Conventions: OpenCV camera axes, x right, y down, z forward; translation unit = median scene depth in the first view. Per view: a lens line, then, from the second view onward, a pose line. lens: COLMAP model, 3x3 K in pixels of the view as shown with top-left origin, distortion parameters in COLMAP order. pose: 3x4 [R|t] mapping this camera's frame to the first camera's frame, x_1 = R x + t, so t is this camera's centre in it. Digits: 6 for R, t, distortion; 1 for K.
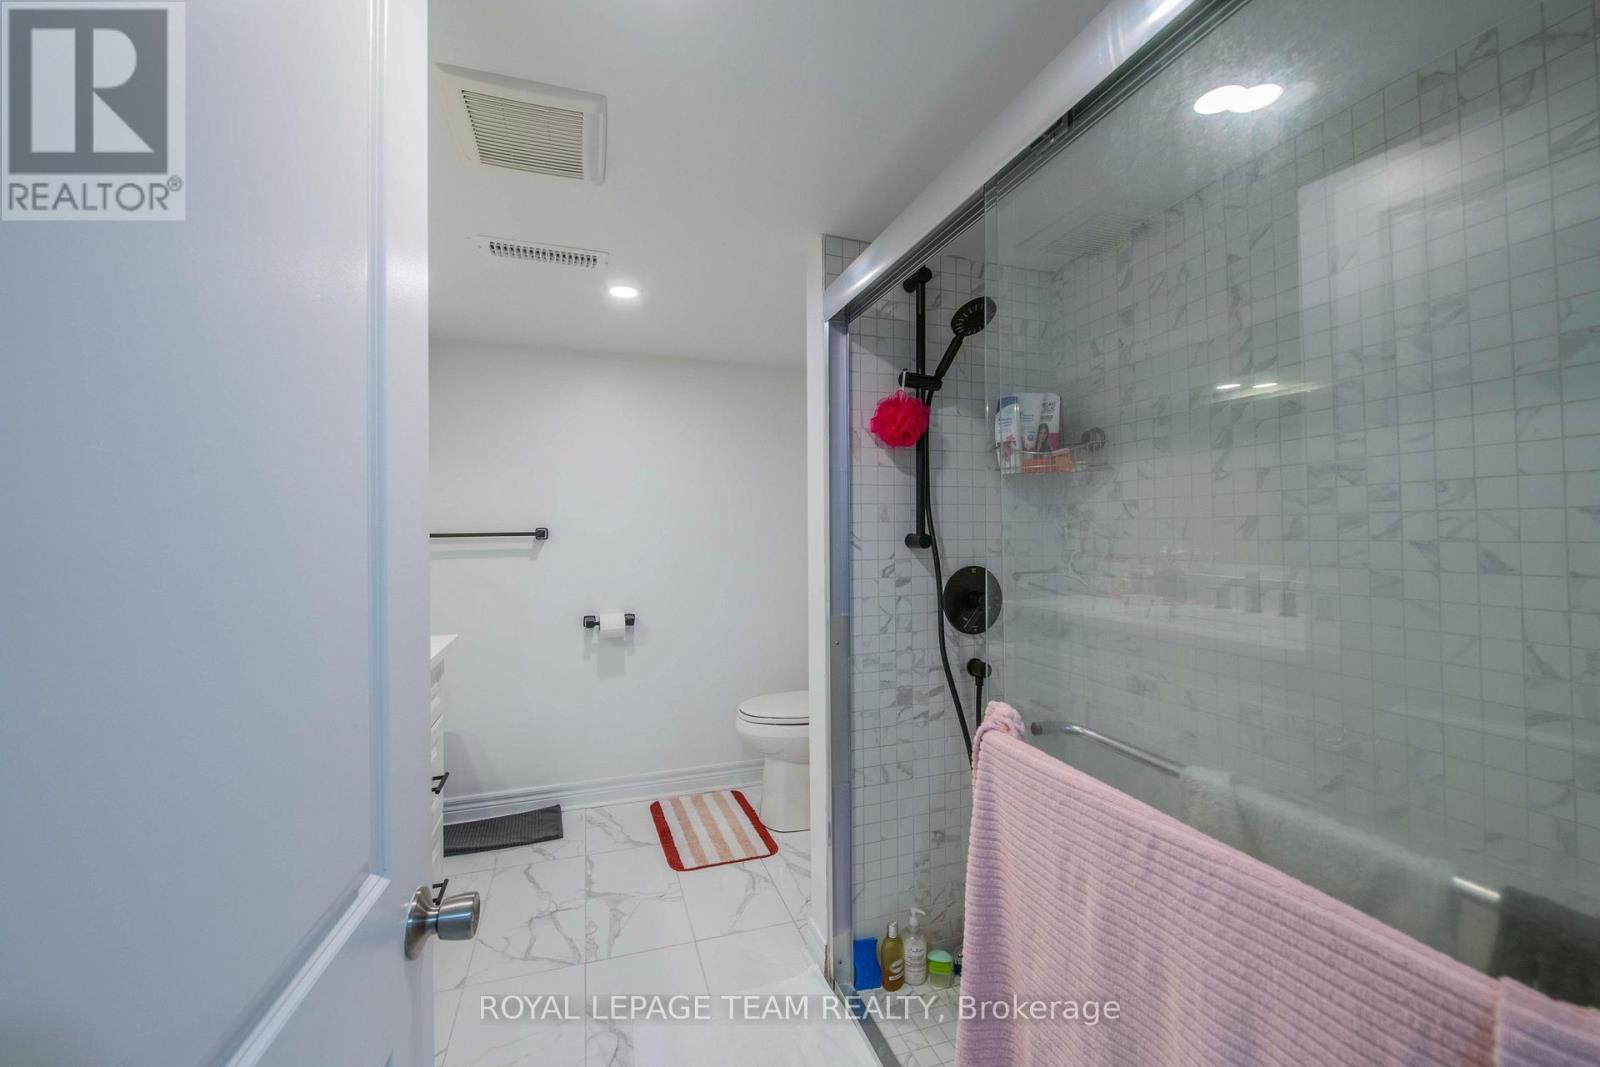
lens RADIAL K [[634.1, 0, 799.5], [0, 634.1, 529.4], [0, 0, 1]] dist [-0.009357, -0.000455]
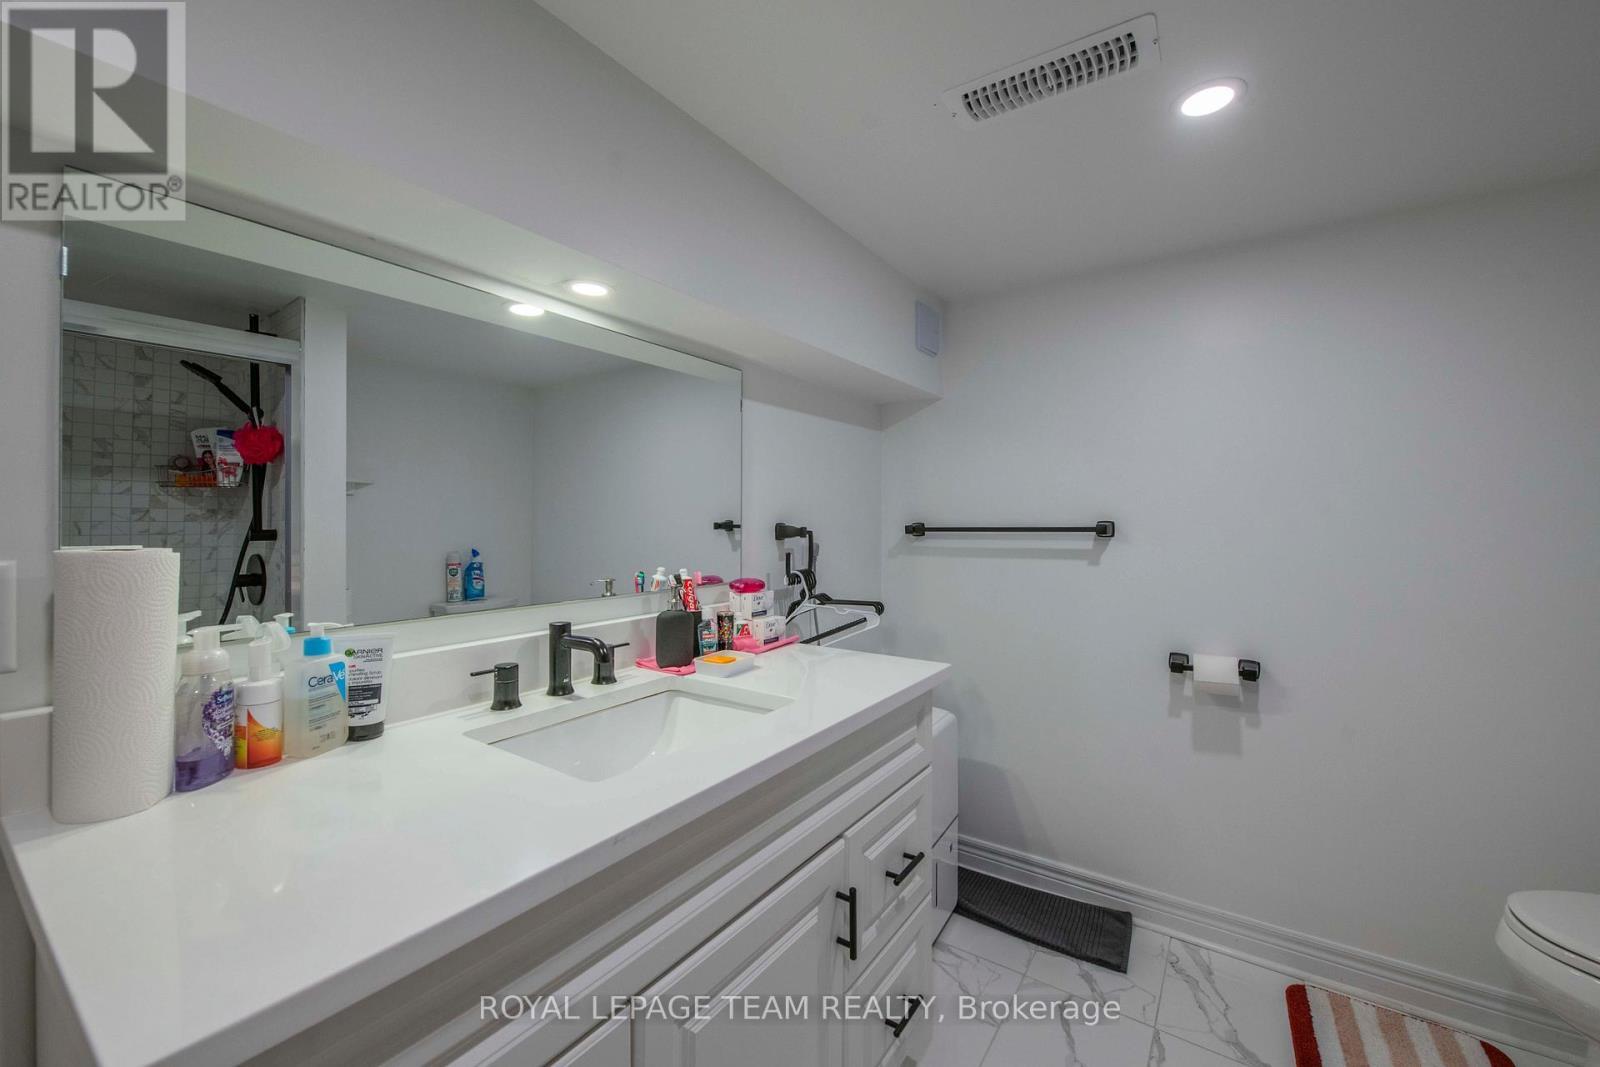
lens RADIAL K [[634.1, 0, 796.6], [0, 634.1, 519.5], [0, 0, 1]] dist [-0.009357, -0.000455]
pose [[0.586634, 0.000031, -0.809852, -0.029460], [-0.007443, 0.999958, -0.005353, 0.001991], [0.809818, 0.009168, 0.586610, 0.284979]]
